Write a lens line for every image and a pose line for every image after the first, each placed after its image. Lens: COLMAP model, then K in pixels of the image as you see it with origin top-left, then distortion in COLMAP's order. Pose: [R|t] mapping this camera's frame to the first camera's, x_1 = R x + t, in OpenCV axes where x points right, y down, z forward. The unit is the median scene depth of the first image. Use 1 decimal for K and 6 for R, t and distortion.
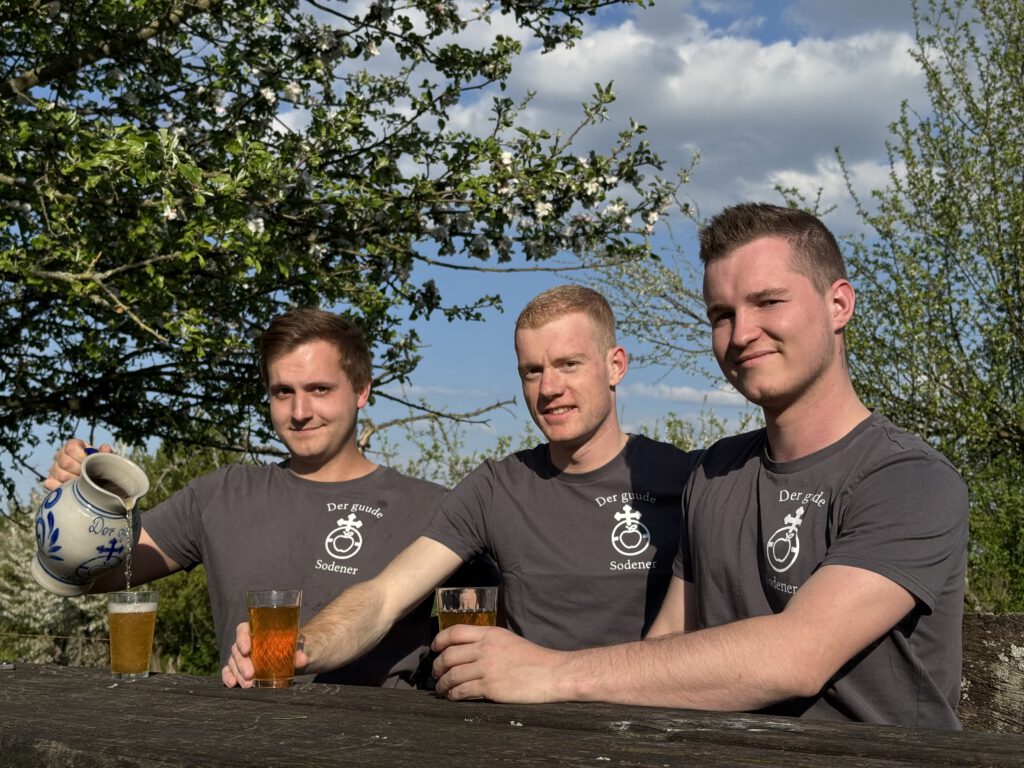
lens RADIAL K [[1381.3, 0, 512.0], [0, 1381.3, 384.0], [0, 0, 1]] dist [0.111254, 0.017983]
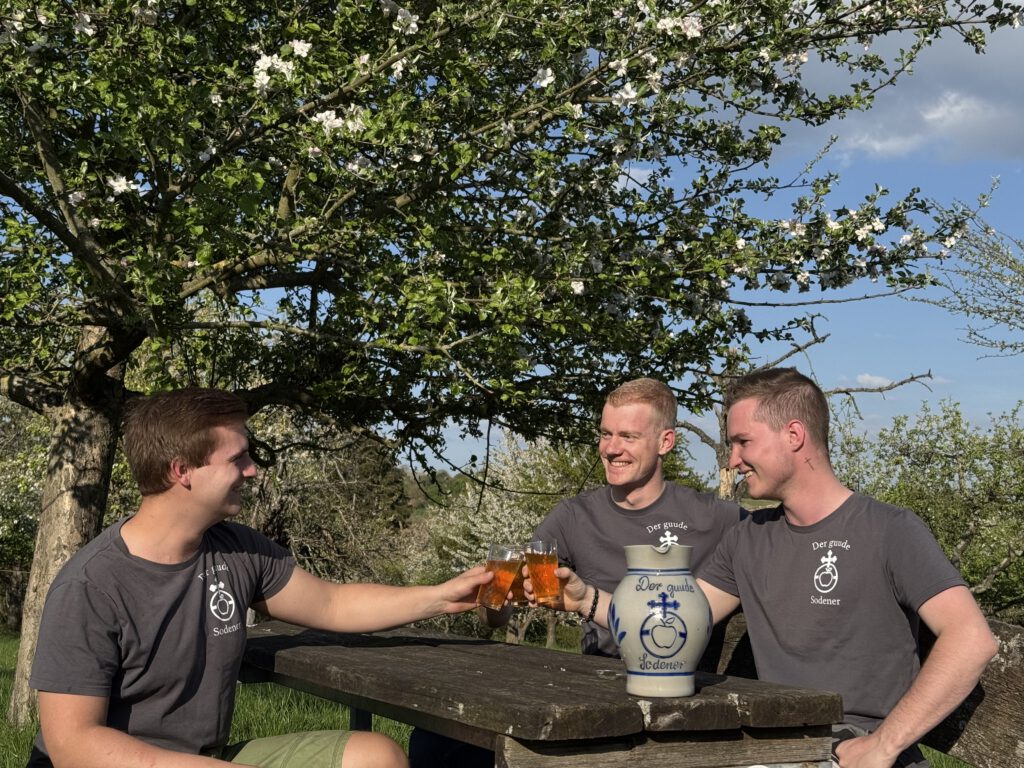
lens RADIAL K [[1381.3, 0, 512.0], [0, 1381.3, 384.0], [0, 0, 1]] dist [0.111254, 0.017983]
pose [[0.950186, -0.015412, -0.311303, 0.119452], [0.023340, 0.999491, 0.021756, -0.040607], [0.310809, -0.027938, 0.950062, -0.181561]]
